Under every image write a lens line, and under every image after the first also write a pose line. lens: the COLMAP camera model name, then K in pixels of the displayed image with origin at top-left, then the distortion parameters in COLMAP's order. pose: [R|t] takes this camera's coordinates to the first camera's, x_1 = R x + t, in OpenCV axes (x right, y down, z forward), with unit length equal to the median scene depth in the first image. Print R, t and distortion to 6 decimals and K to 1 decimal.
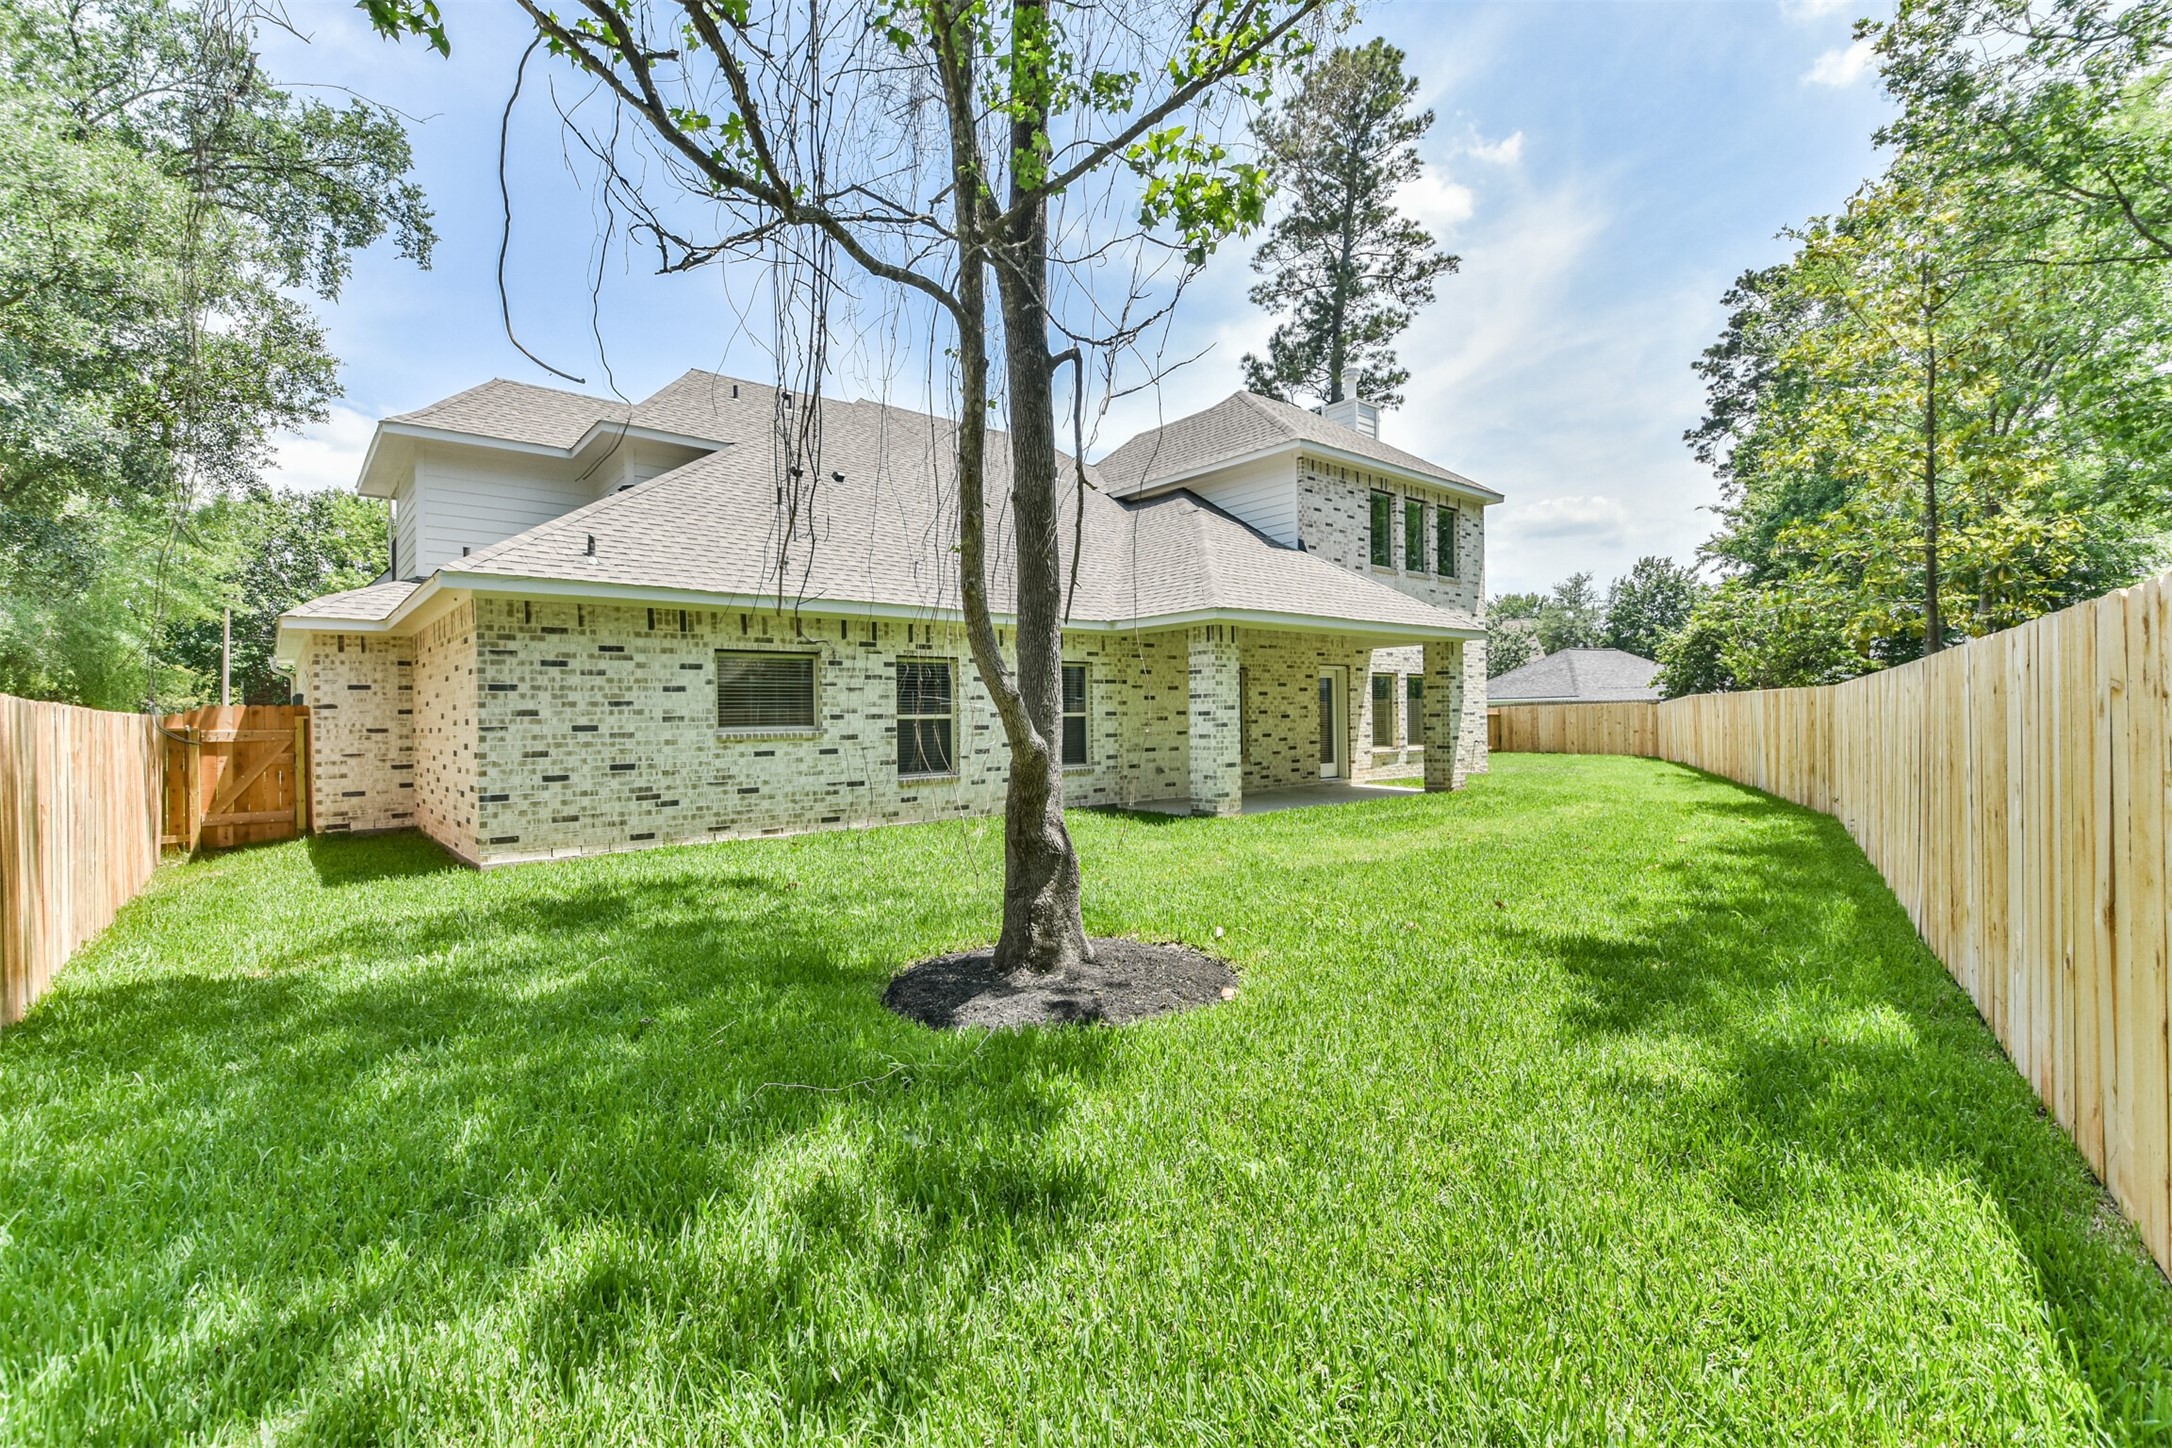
lens RADIAL K [[961.1, 0, 1086.0], [0, 961.1, 724.0], [0, 0, 1]] dist [0.030701, -0.016402]
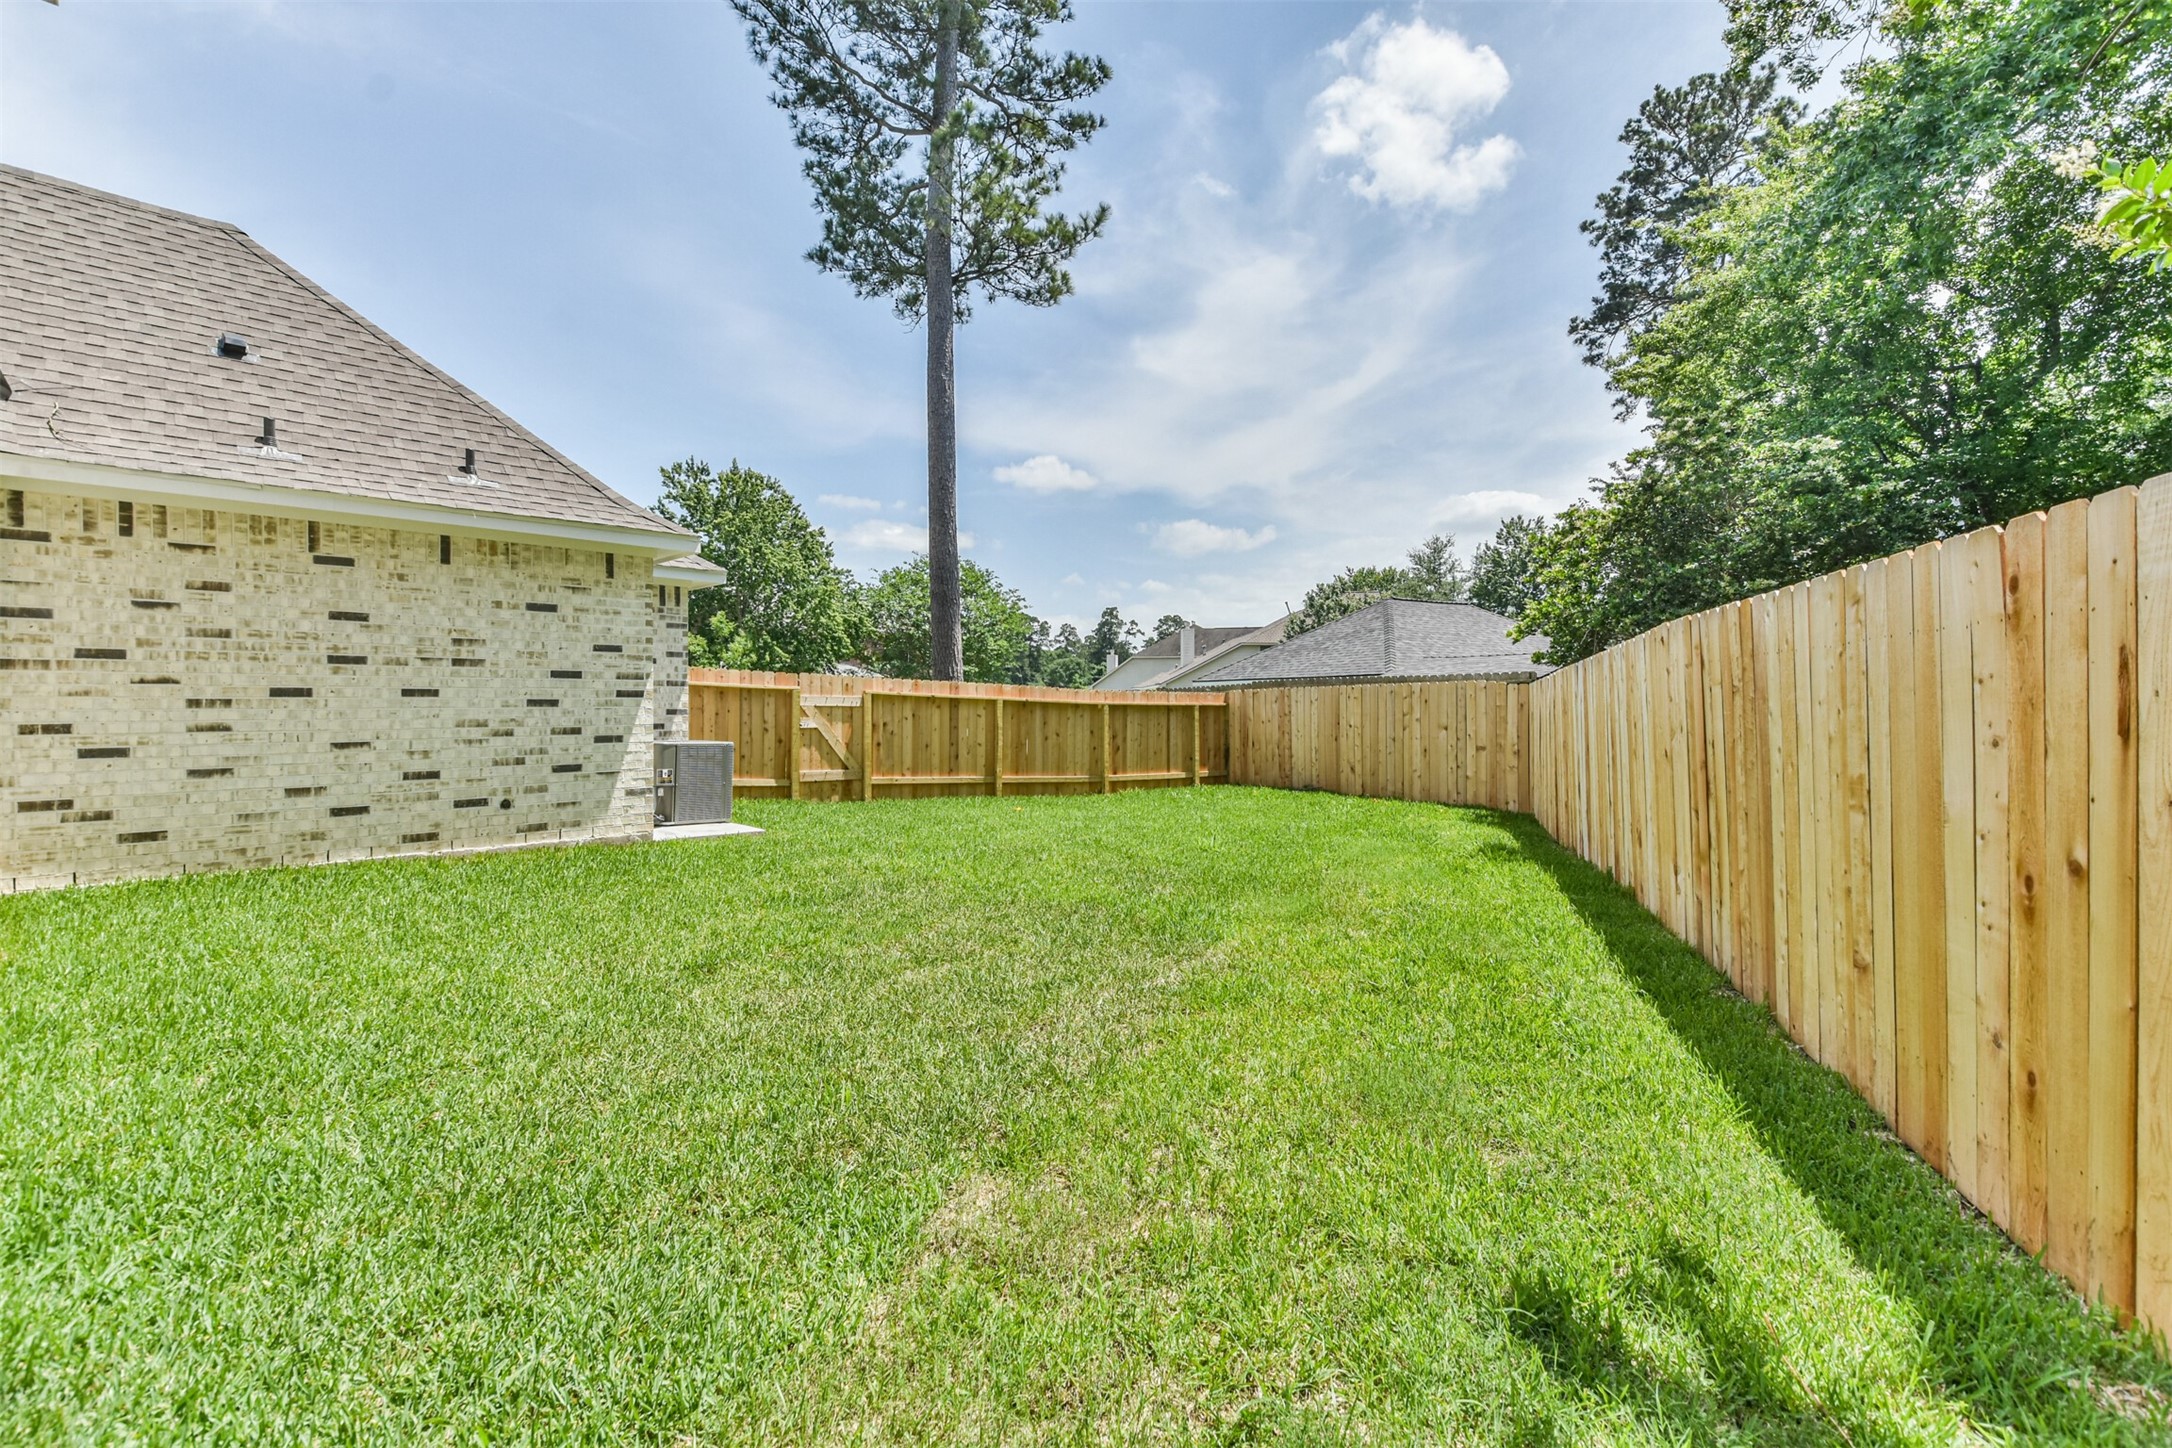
lens RADIAL K [[947.6, 0, 1100.2], [0, 947.6, 715.1], [0, 0, 1]] dist [0.028113, -0.017574]
pose [[0.993703, 0.016578, 0.110817, 0.198236], [-0.016323, 0.999862, -0.003206, -0.001724], [-0.110855, 0.001377, 0.993836, 0.337511]]
